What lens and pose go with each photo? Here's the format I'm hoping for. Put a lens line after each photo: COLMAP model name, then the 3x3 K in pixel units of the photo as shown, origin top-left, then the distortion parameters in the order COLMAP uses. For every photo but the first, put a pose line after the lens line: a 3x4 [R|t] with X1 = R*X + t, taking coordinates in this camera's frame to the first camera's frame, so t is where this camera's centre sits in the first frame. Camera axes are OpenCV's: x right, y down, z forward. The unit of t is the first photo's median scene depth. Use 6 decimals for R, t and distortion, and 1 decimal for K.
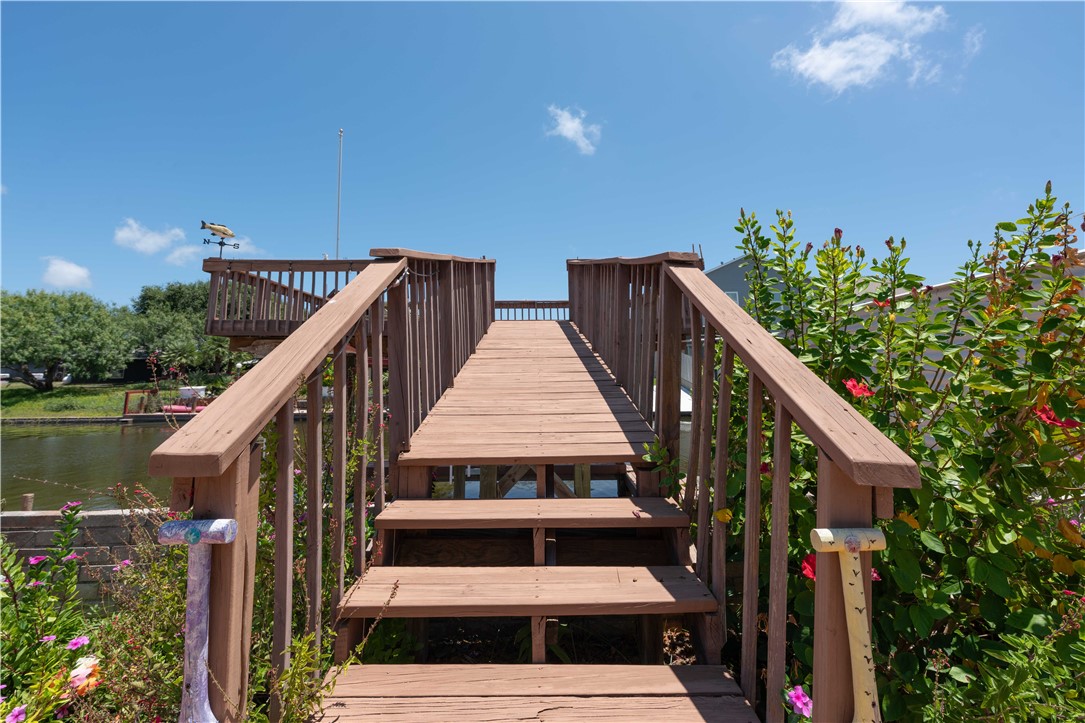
lens RADIAL K [[454.5, 0, 556.4], [0, 454.5, 311.9], [0, 0, 1]] dist [-0.000228, -0.000253]
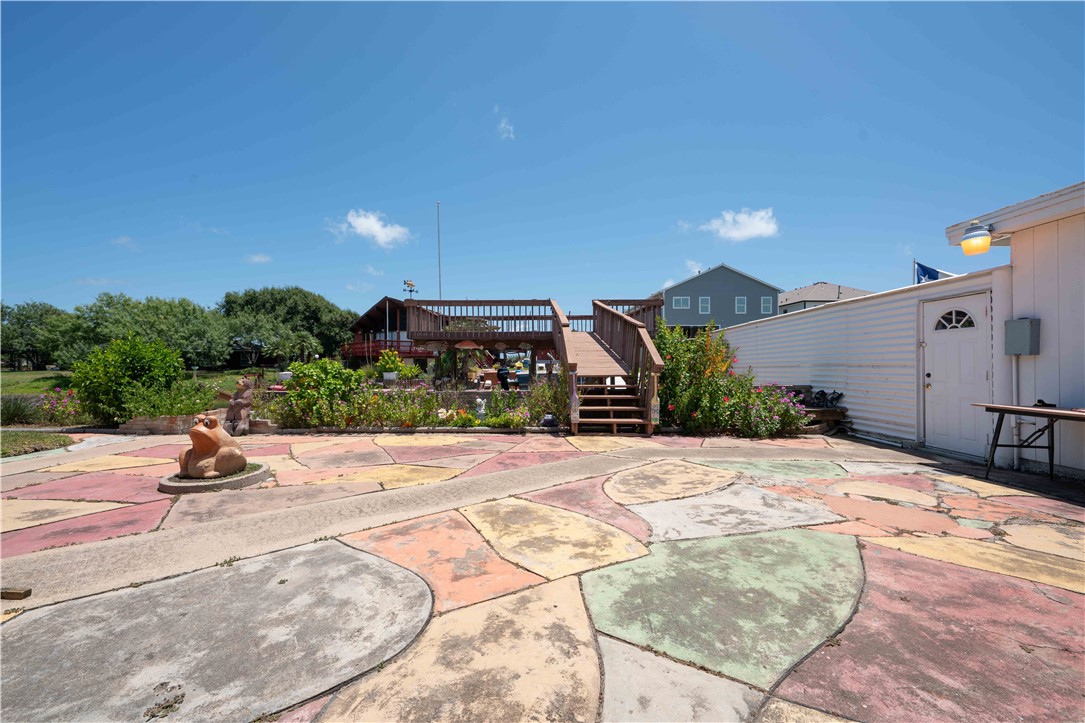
lens RADIAL K [[427.1, 0, 538.0], [0, 427.1, 365.1], [0, 0, 1]] dist [-0.003527, -0.000155]
pose [[0.999531, 0.003324, -0.030455, -0.035445], [0.000778, 0.991020, 0.133712, -0.019670], [0.030626, -0.133673, 0.990552, -0.194264]]
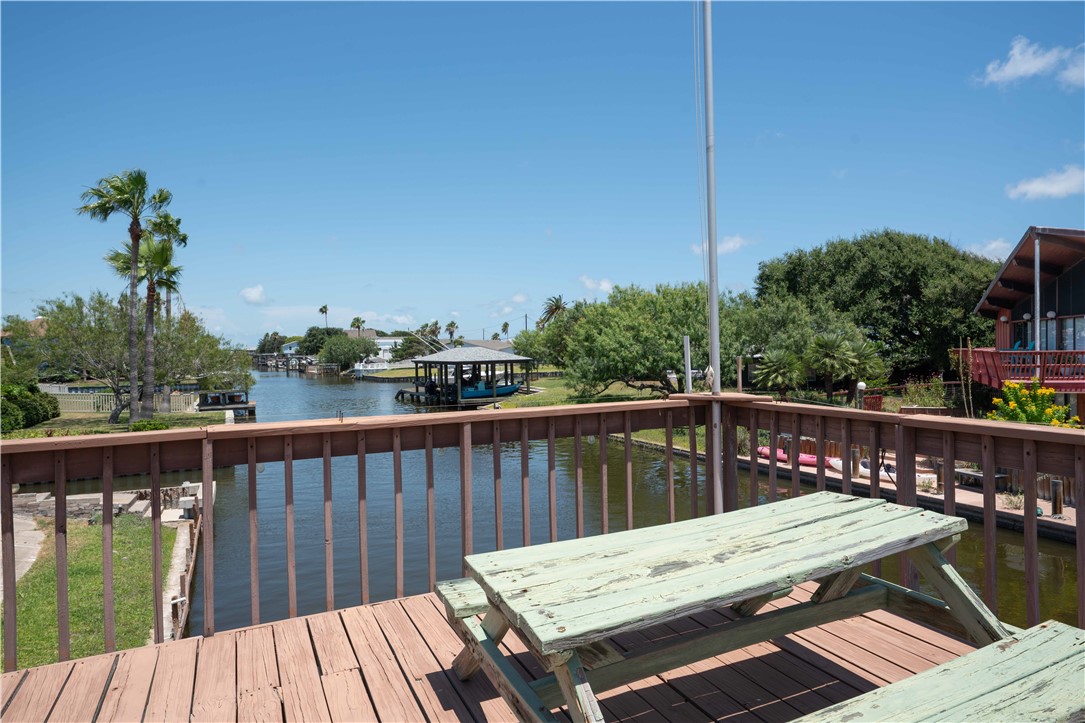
lens RADIAL K [[672.7, 0, 541.2], [0, 672.7, 363.6], [0, 0, 1]] dist [0.025778, 0.001628]
pose [[0.401675, 0.019726, -0.915570, -0.065199], [0.130058, 0.988406, 0.078354, -0.034807], [0.906500, -0.150550, 0.394452, 0.295158]]
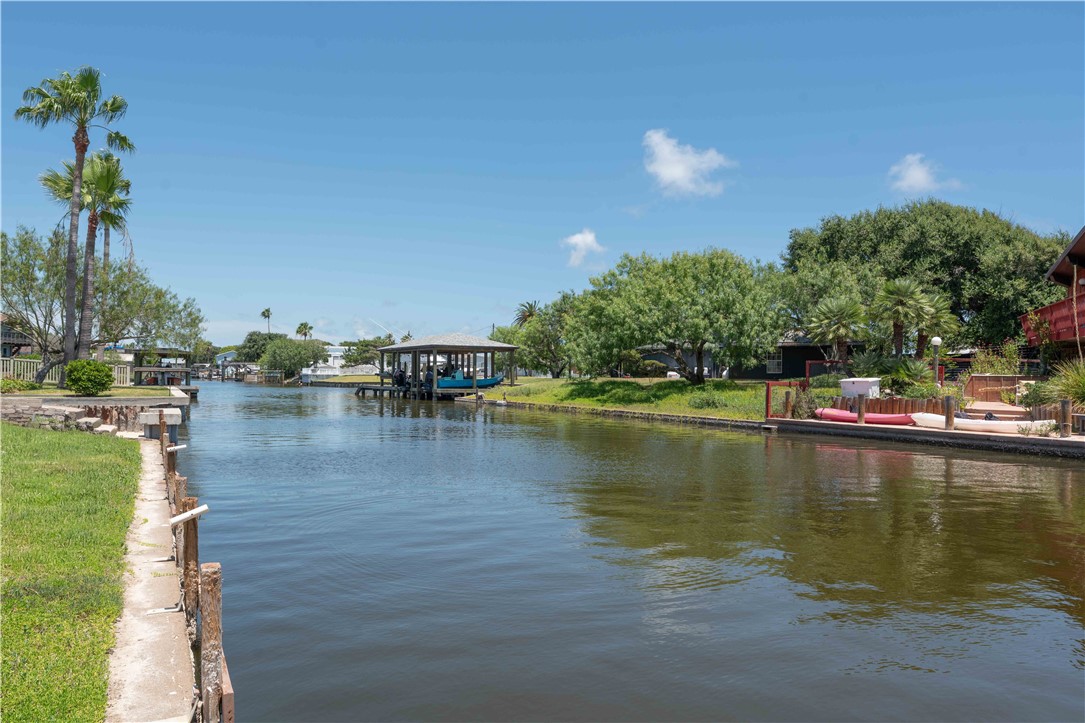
lens RADIAL K [[736.0, 0, 523.4], [0, 736.0, 373.4], [0, 0, 1]] dist [0.016493, -0.008938]
pose [[0.431932, 0.008306, -0.901868, -0.161960], [0.095349, 0.993933, 0.054820, 0.068341], [0.896852, -0.109671, 0.428519, 0.240913]]
